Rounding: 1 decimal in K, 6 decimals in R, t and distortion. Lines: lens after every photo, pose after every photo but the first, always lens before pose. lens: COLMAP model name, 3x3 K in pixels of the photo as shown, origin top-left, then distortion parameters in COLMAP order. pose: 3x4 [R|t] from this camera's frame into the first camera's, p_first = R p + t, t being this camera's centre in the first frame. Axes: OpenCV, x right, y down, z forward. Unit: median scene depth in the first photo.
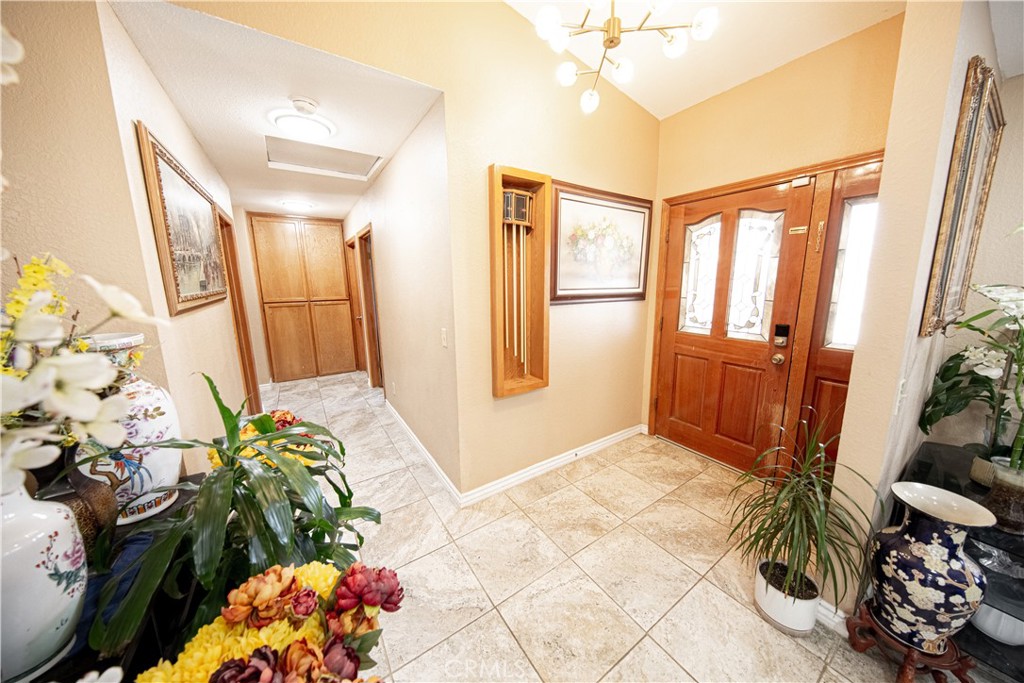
lens RADIAL K [[324.7, 0, 510.5], [0, 324.7, 338.2], [0, 0, 1]] dist [0.004097, -0.002866]
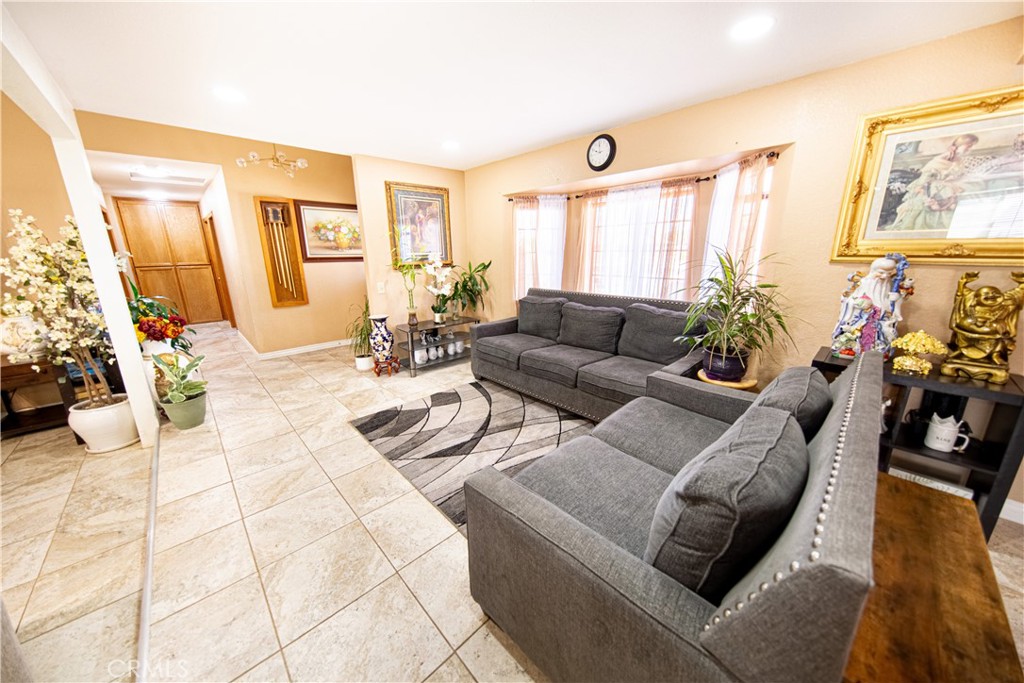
lens RADIAL K [[347.8, 0, 508.2], [0, 347.8, 341.5], [0, 0, 1]] dist [0.000031, -0.000076]
pose [[0.984412, -0.042908, 0.170563, 0.549152], [0.028834, 0.996035, 0.084155, 0.134989], [-0.173498, -0.077925, 0.981747, -0.771665]]
